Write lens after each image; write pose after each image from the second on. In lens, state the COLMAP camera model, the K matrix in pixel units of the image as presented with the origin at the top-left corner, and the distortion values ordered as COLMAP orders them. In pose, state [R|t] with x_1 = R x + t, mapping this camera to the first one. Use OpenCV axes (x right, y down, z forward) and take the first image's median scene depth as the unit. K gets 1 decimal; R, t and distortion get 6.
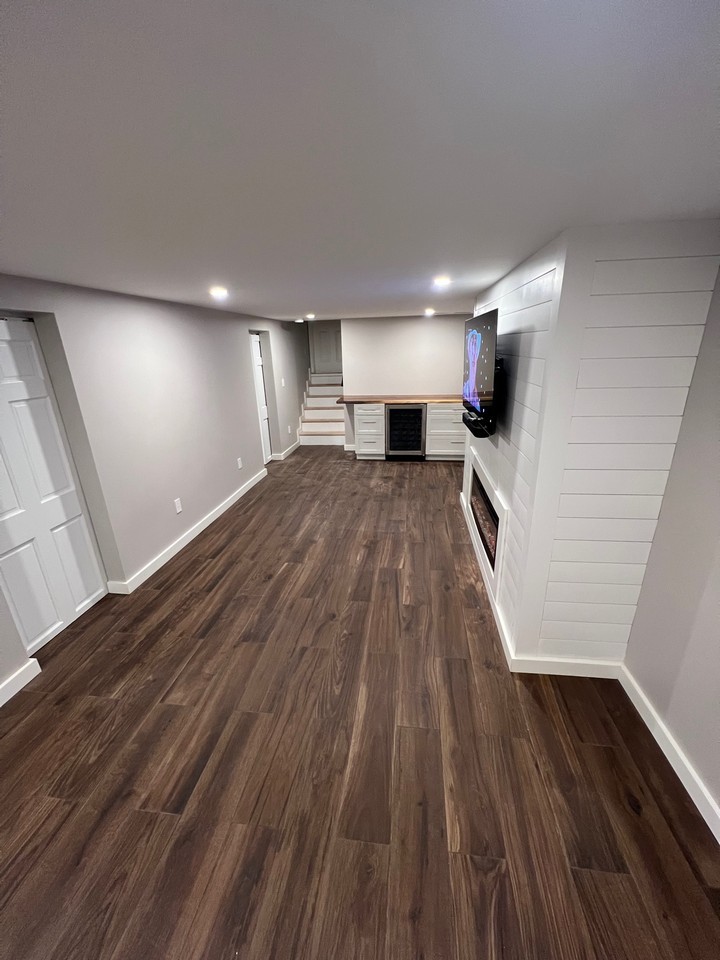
lens RADIAL K [[383.6, 0, 364.8], [0, 383.6, 479.4], [0, 0, 1]] dist [-0.000372, 0.000258]
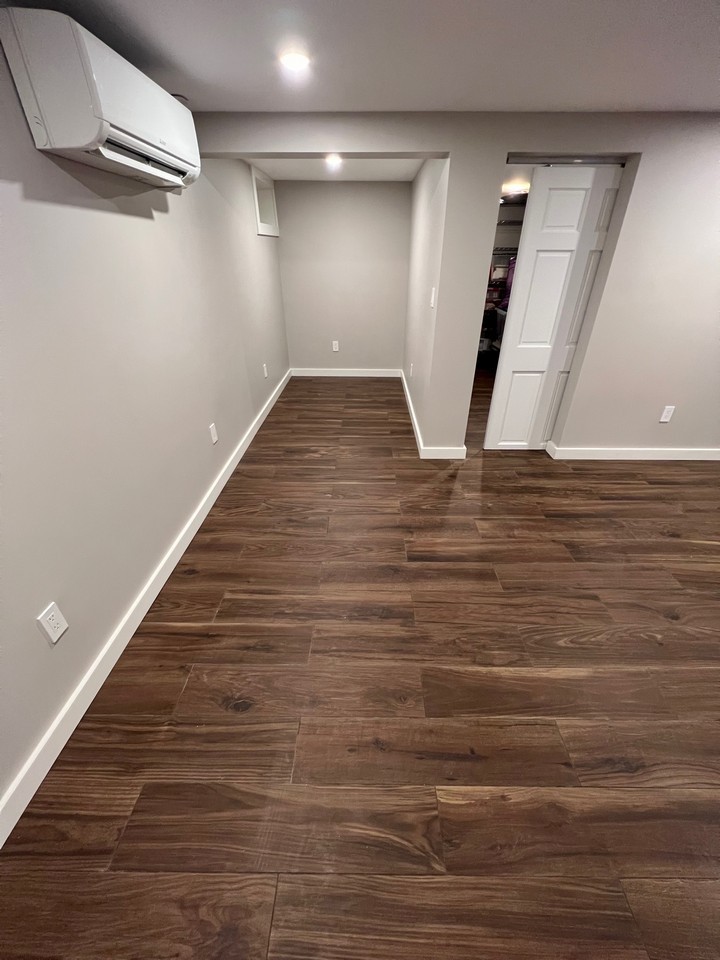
lens RADIAL K [[383.6, 0, 364.8], [0, 383.6, 479.4], [0, 0, 1]] dist [-0.000372, 0.000258]
pose [[0.117296, 0.527914, -0.841159, 0.279210], [-0.330333, 0.819516, 0.468267, 0.013528], [0.936548, 0.222937, 0.270513, 0.219863]]
